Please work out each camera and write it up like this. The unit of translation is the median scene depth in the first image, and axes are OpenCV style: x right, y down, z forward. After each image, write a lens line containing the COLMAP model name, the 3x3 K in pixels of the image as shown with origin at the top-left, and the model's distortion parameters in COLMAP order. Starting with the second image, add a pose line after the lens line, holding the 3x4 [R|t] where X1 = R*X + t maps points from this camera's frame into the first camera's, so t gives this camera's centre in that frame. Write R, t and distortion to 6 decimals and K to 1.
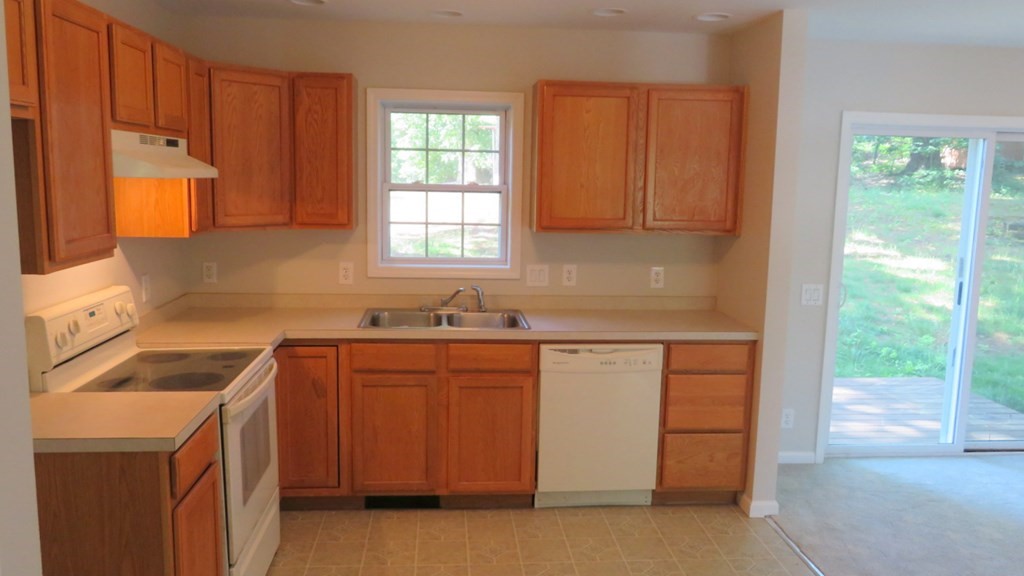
lens RADIAL K [[802.5, 0, 512.0], [0, 802.5, 288.0], [0, 0, 1]] dist [-0.005225, 0.000461]
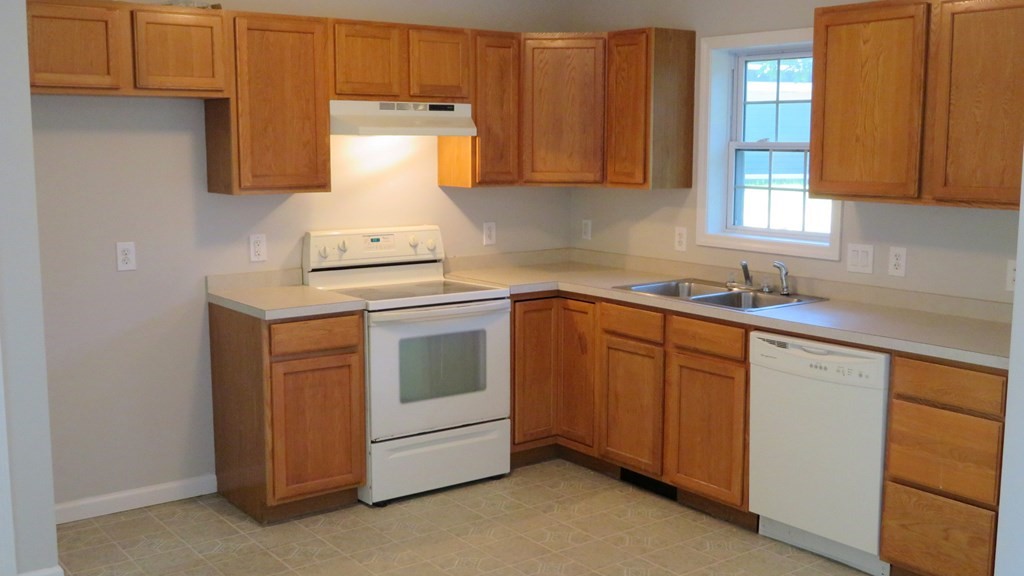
lens RADIAL K [[1078.2, 0, 512.0], [0, 1078.2, 288.0], [0, 0, 1]] dist [0.003149, 0.004410]
pose [[0.522766, 0.097364, -0.846898, 0.834038], [-0.112190, 0.992673, 0.044871, 0.004380], [0.845062, 0.071557, 0.529859, 0.193442]]
